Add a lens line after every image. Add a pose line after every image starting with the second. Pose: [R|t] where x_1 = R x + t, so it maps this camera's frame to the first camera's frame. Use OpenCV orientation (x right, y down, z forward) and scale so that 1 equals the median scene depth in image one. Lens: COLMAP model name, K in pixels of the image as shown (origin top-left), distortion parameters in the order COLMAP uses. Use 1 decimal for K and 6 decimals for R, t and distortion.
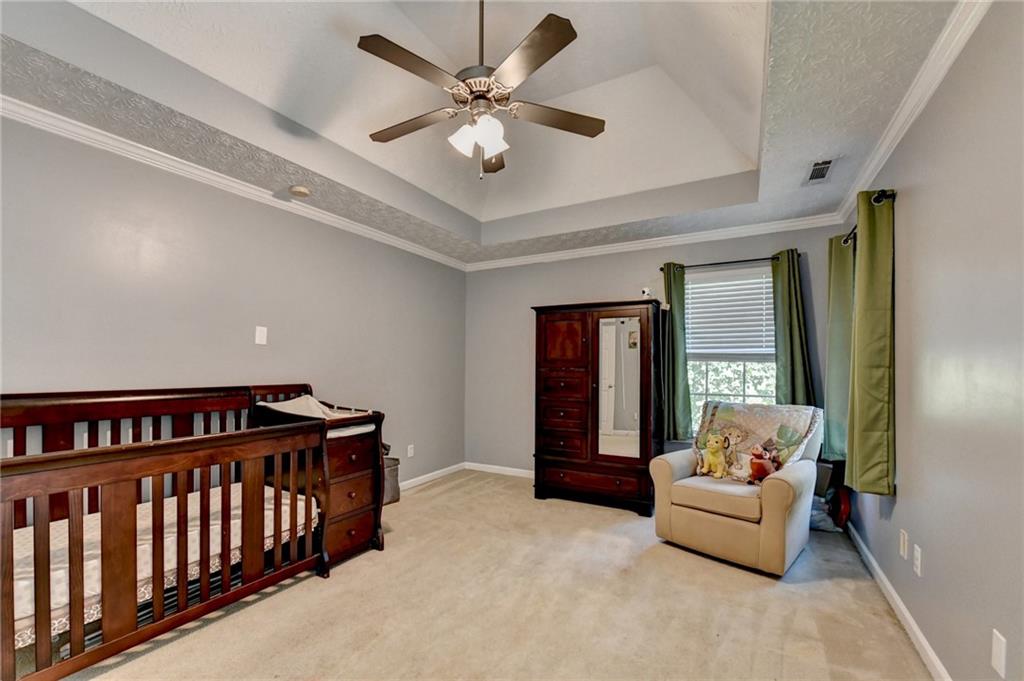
lens RADIAL K [[437.4, 0, 496.4], [0, 437.4, 364.5], [0, 0, 1]] dist [0.000652, -0.000206]
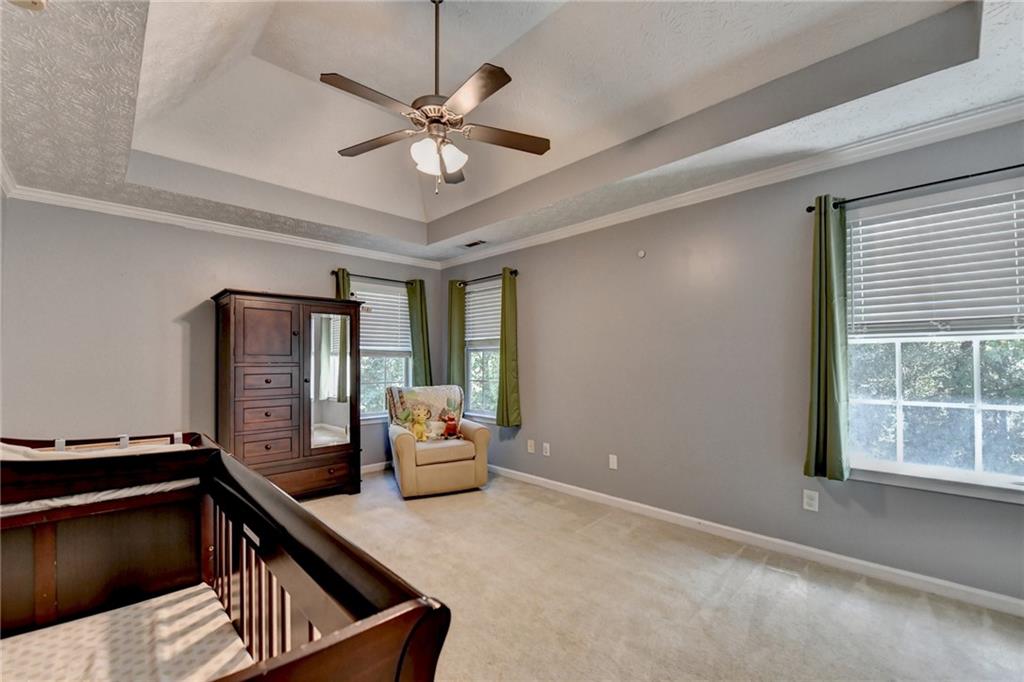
lens RADIAL K [[437.4, 0, 500.1], [0, 437.4, 361.5], [0, 0, 1]] dist [0.000652, -0.000206]
pose [[0.299575, -0.007349, 0.954044, -0.737760], [-0.002657, 0.999960, 0.008537, -0.005041], [-0.954069, -0.005093, 0.299544, 0.360539]]
